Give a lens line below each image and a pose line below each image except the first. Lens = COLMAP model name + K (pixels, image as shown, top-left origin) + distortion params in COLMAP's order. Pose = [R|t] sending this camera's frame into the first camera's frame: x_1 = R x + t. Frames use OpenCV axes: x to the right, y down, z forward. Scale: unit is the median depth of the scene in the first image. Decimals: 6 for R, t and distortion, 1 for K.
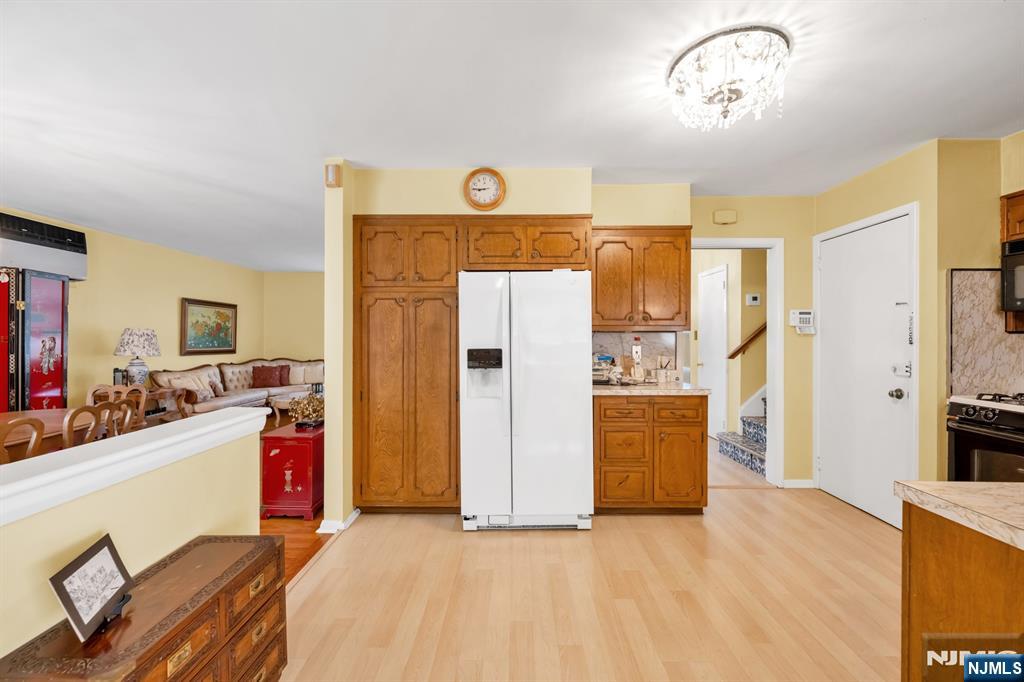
lens RADIAL K [[402.9, 0, 512.0], [0, 402.9, 341.0], [0, 0, 1]] dist [-0.000061, -0.000104]
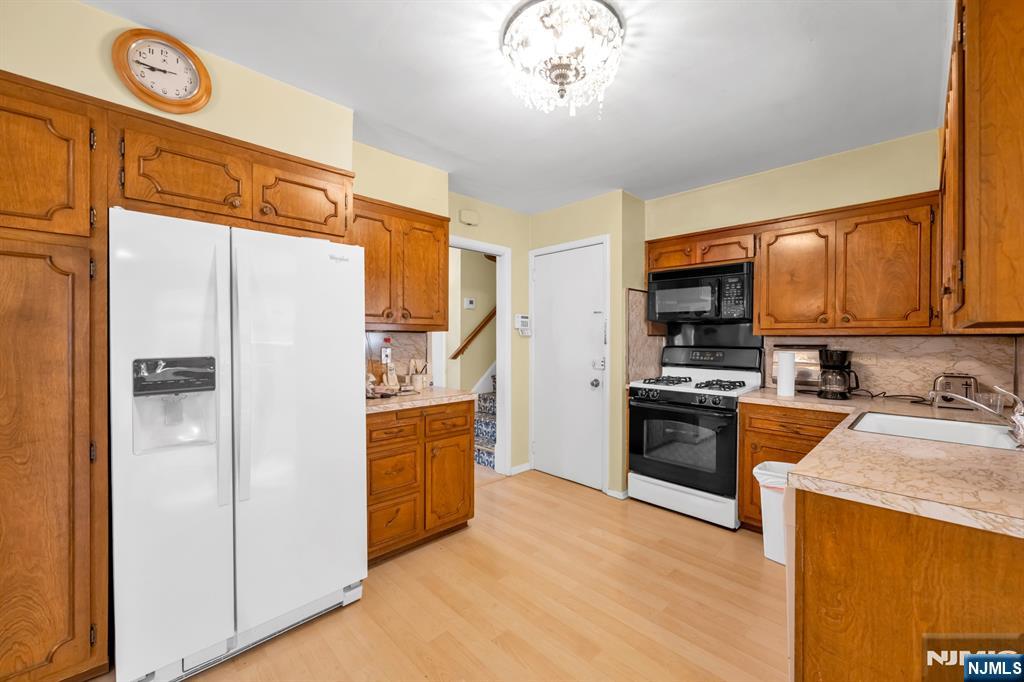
lens RADIAL K [[402.9, 0, 512.0], [0, 402.9, 341.0], [0, 0, 1]] dist [-0.000061, -0.000104]
pose [[0.712273, -0.001768, 0.701901, -0.116572], [0.003361, 0.999994, -0.000892, -0.001690], [-0.701895, 0.002994, 0.712274, 0.264262]]
